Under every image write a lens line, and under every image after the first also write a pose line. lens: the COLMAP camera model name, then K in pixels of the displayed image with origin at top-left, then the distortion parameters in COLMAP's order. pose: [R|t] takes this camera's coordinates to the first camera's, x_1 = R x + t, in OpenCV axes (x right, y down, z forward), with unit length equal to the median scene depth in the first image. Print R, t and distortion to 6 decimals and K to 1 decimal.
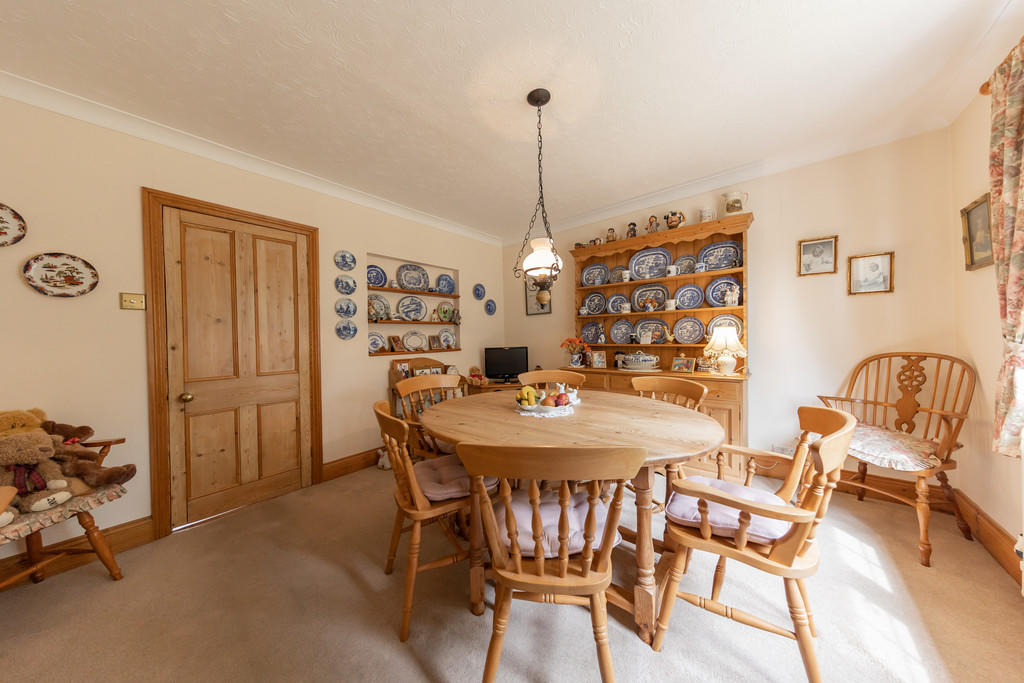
lens RADIAL K [[326.4, 0, 510.5], [0, 326.4, 342.9], [0, 0, 1]] dist [0.011975, -0.000185]
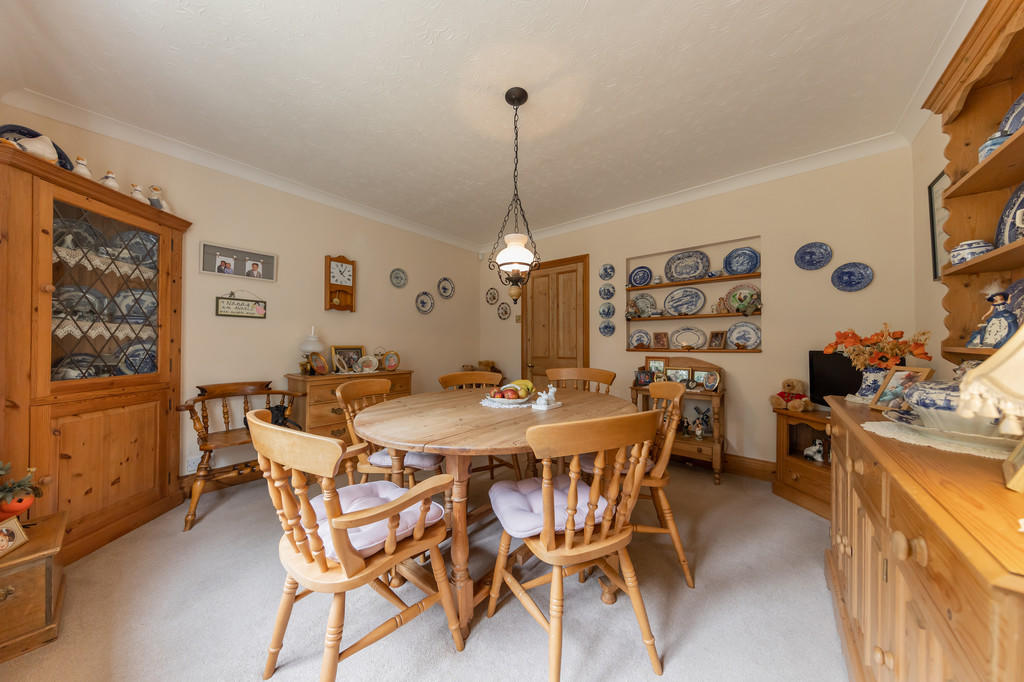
lens RADIAL K [[326.4, 0, 510.4], [0, 326.4, 339.1], [0, 0, 1]] dist [0.011975, -0.000185]
pose [[0.002154, 0.003192, -0.999993, 0.628292], [-0.017020, 0.999850, 0.003154, 0.002070], [0.999853, 0.017013, 0.002208, 0.561998]]
